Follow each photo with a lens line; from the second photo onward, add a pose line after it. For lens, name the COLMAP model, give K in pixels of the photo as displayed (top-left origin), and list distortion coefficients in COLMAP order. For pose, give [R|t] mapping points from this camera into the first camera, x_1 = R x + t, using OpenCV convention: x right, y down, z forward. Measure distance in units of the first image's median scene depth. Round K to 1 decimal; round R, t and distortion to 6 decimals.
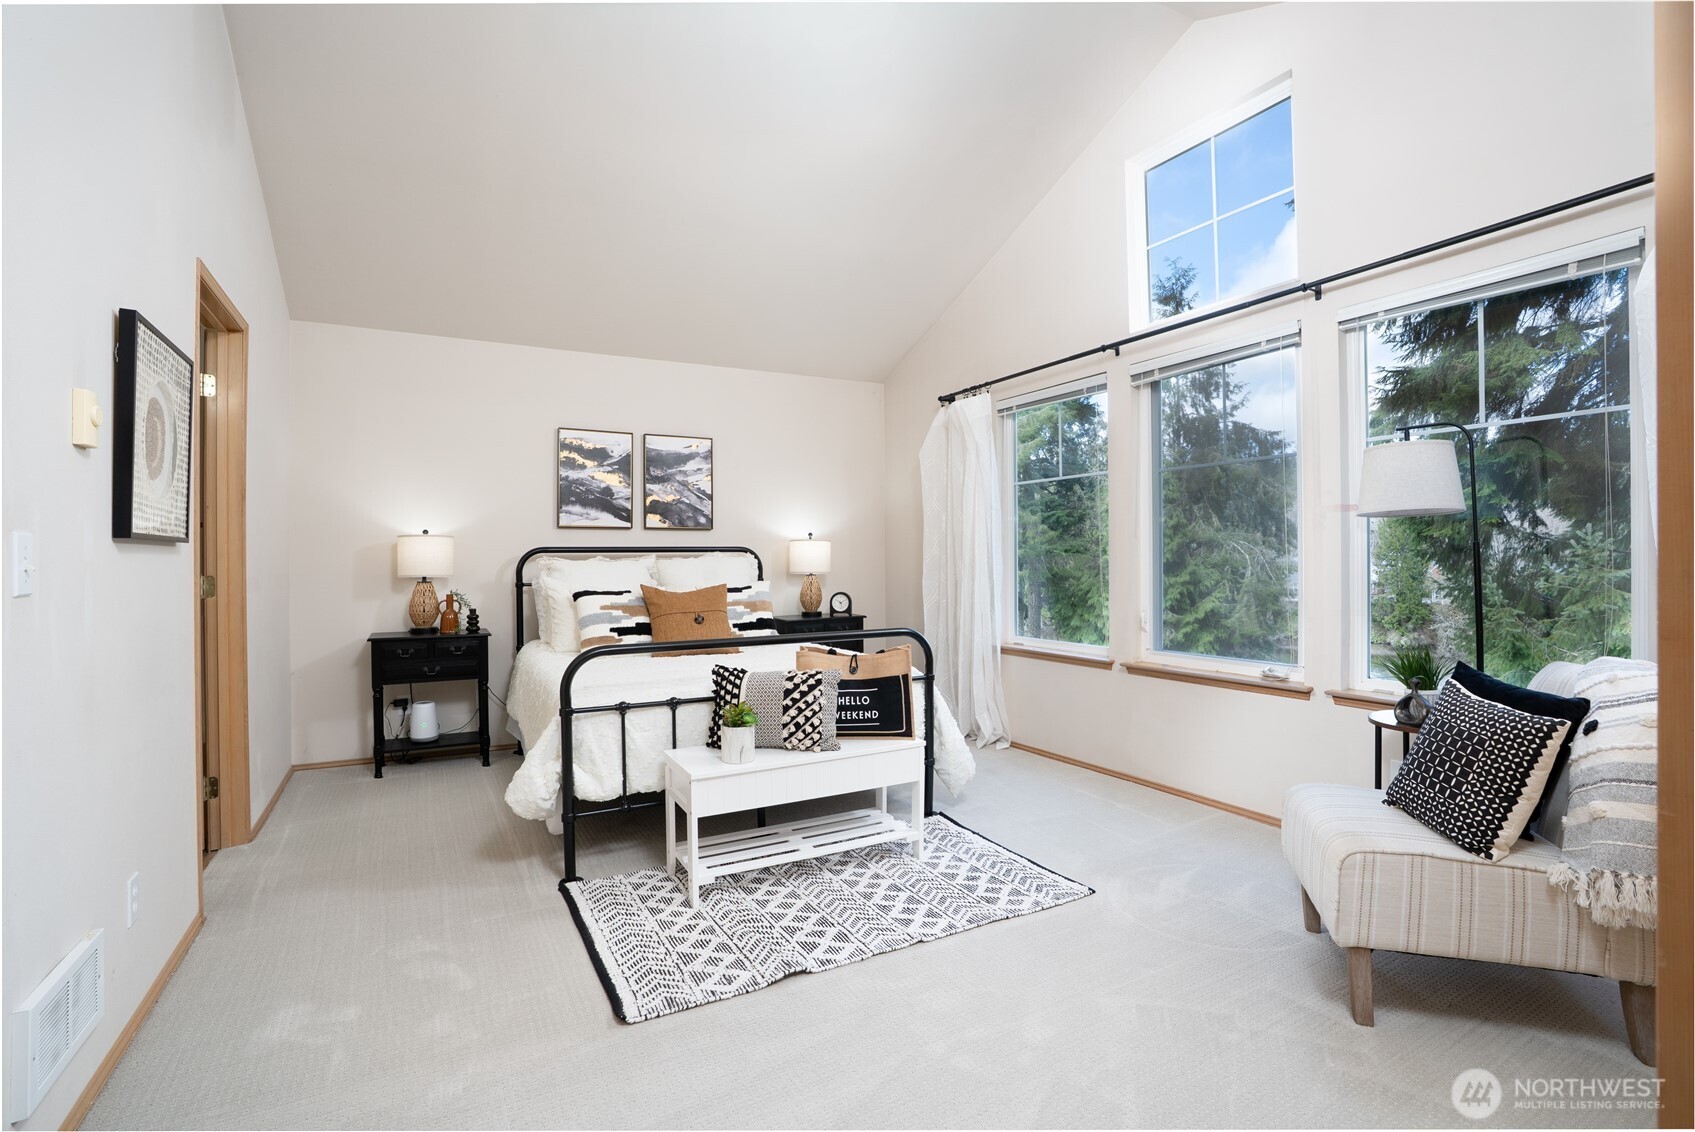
lens RADIAL K [[801.4, 0, 846.4], [0, 801.4, 555.9], [0, 0, 1]] dist [-0.070487, 0.029501]
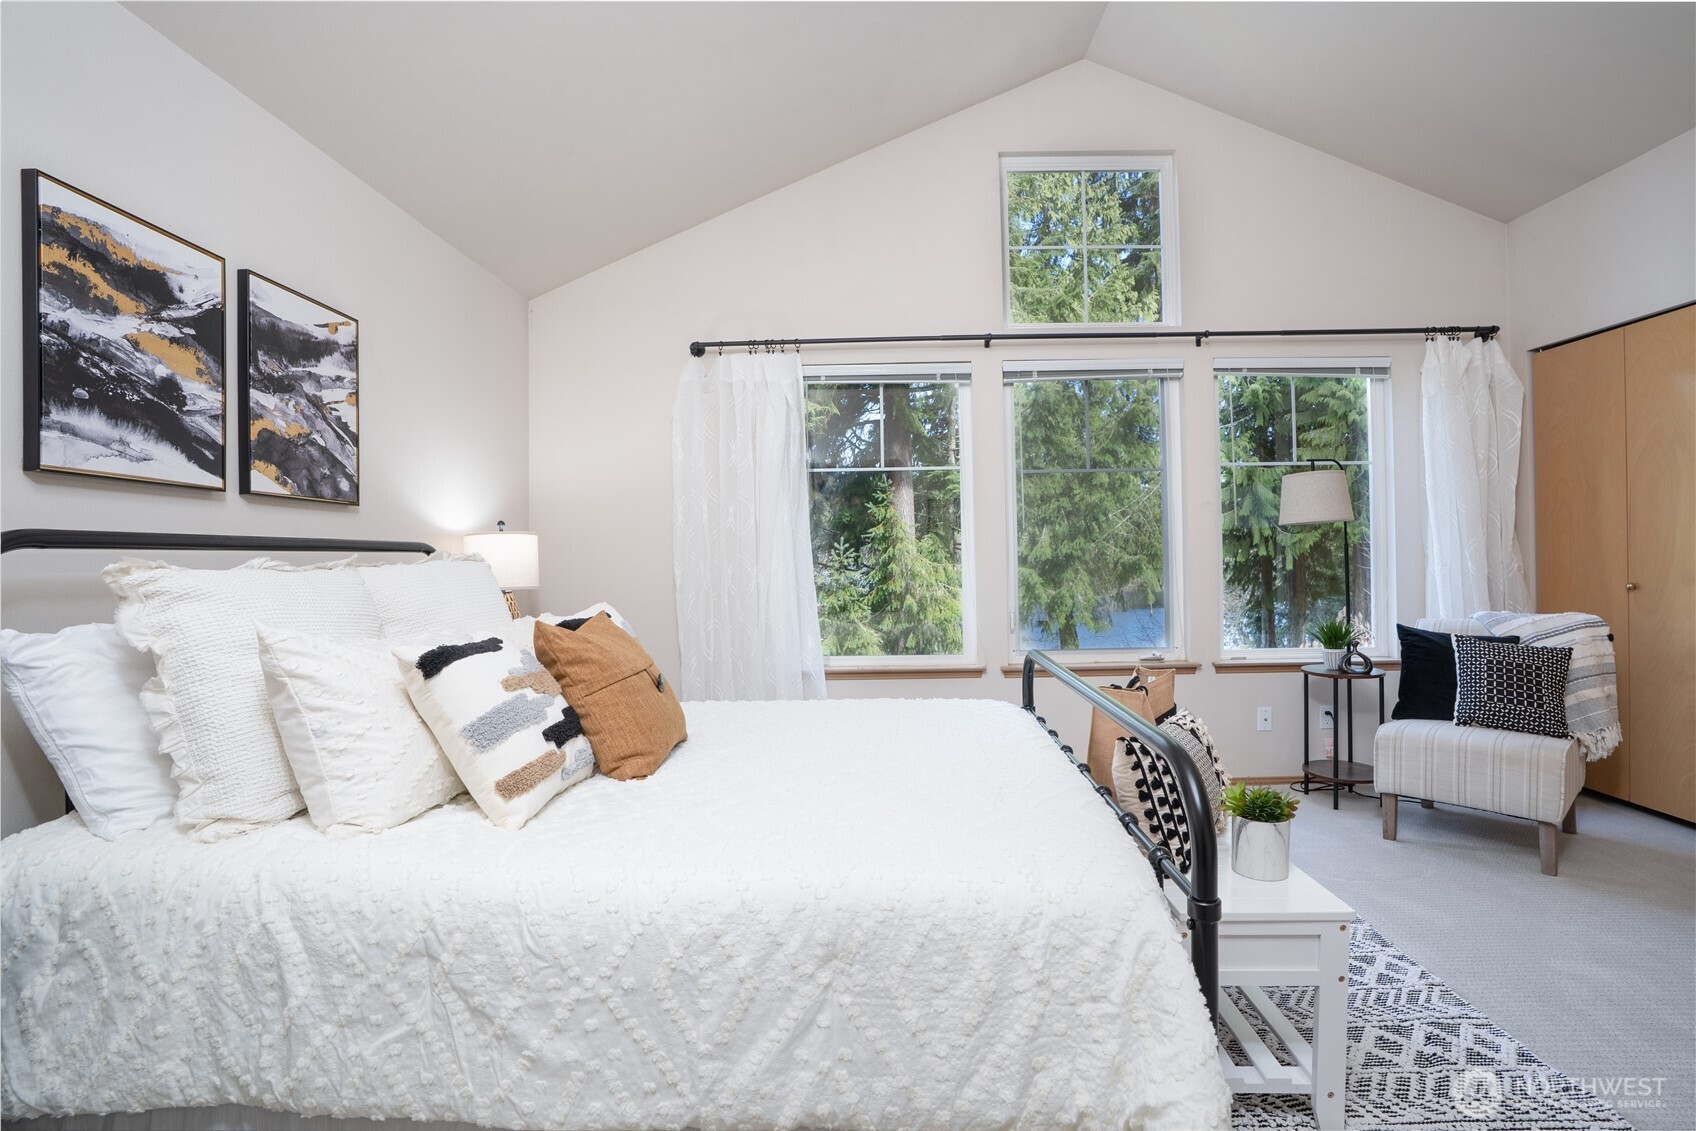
lens RADIAL K [[792.0, 0, 848.0], [0, 792.0, 565.5], [0, 0, 1]] dist [-0.059150, 0.026740]
pose [[0.500979, -0.007199, 0.865429, -0.543675], [0.009692, 0.999949, 0.002708, 0.006561], [-0.865405, 0.007032, 0.501024, 0.635085]]
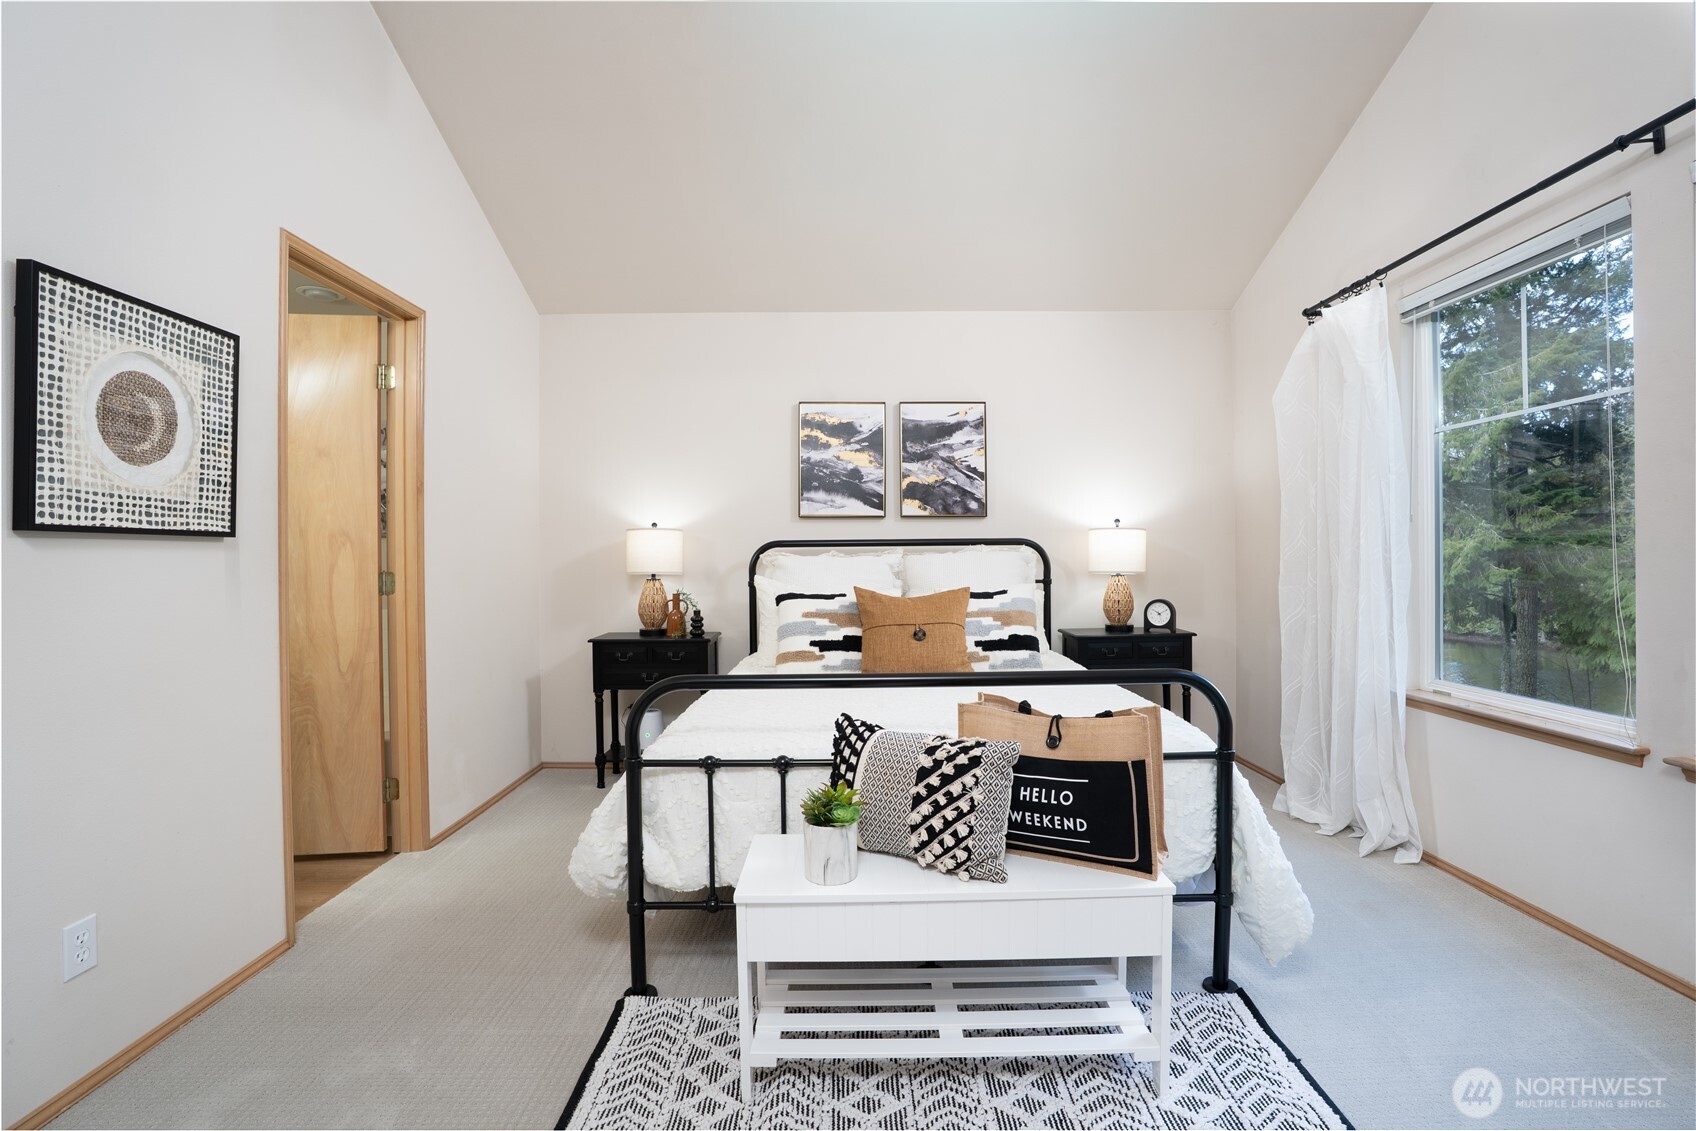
lens RADIAL K [[801.8, 0, 846.9], [0, 801.8, 555.4], [0, 0, 1]] dist [-0.070487, 0.029501]
pose [[0.879275, -0.000599, -0.476314, 0.111986], [0.003045, 0.999986, 0.004364, 0.001648], [0.476305, -0.005288, 0.879264, 0.300307]]
